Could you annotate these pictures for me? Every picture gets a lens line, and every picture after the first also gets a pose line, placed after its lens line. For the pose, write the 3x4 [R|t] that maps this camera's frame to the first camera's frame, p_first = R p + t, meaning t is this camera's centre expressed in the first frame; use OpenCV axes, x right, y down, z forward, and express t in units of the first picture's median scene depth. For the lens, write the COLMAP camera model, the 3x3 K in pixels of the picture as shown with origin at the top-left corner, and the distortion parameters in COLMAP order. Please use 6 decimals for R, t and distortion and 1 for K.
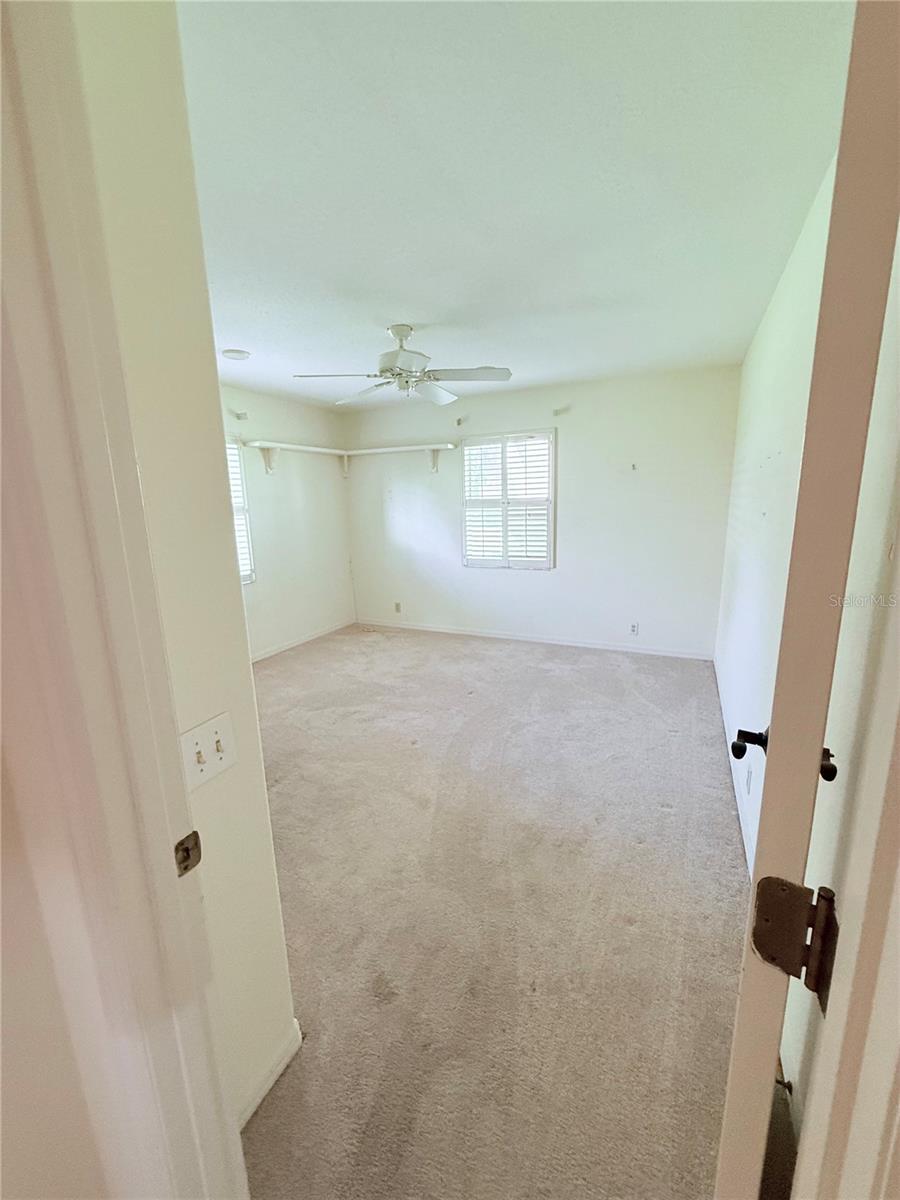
lens RADIAL K [[482.0, 0, 451.1], [0, 482.0, 600.6], [0, 0, 1]] dist [-0.001651, -0.000098]
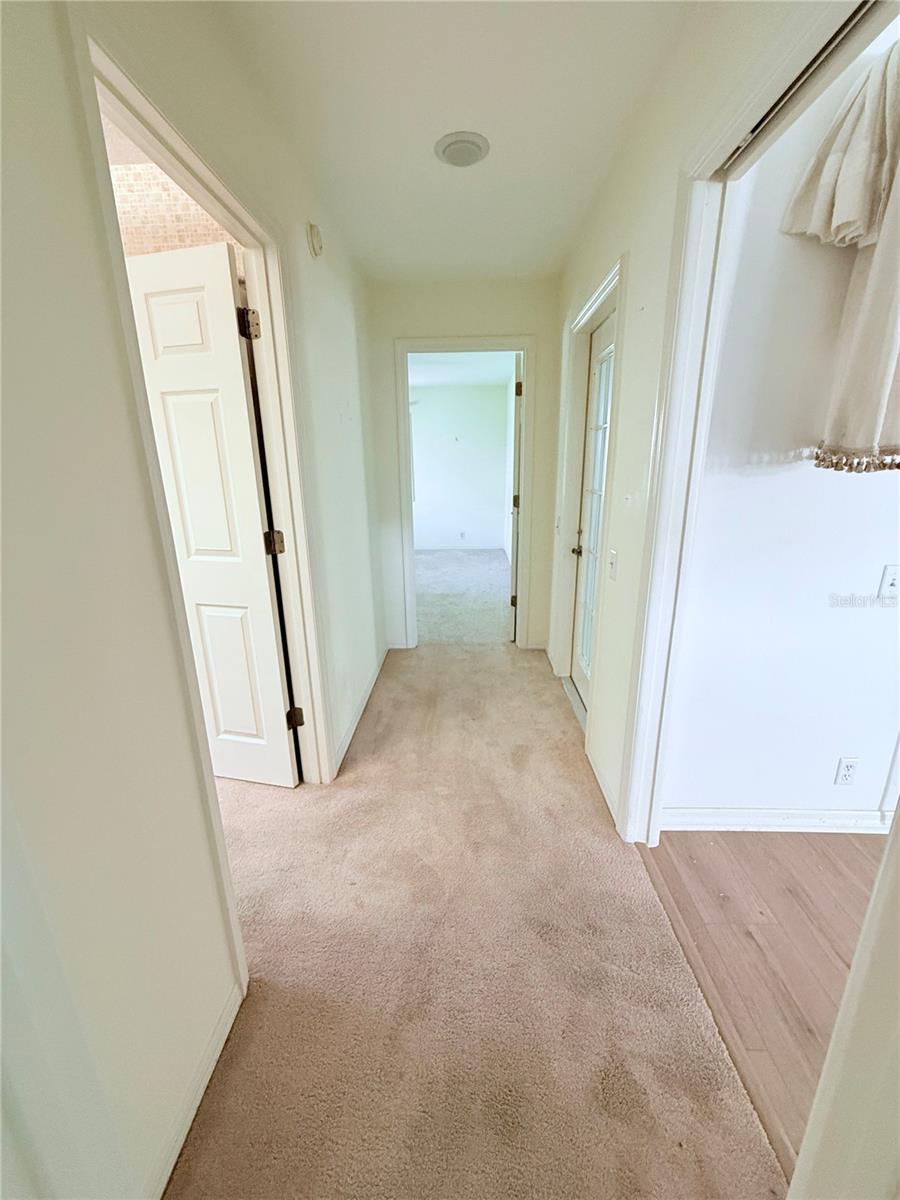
lens RADIAL K [[482.0, 0, 449.7], [0, 482.0, 599.0], [0, 0, 1]] dist [-0.001651, -0.000098]
pose [[0.919500, -0.096412, 0.381084, -0.764298], [0.070905, 0.994233, 0.080451, 0.335208], [-0.386643, -0.046954, 0.921033, -1.285380]]
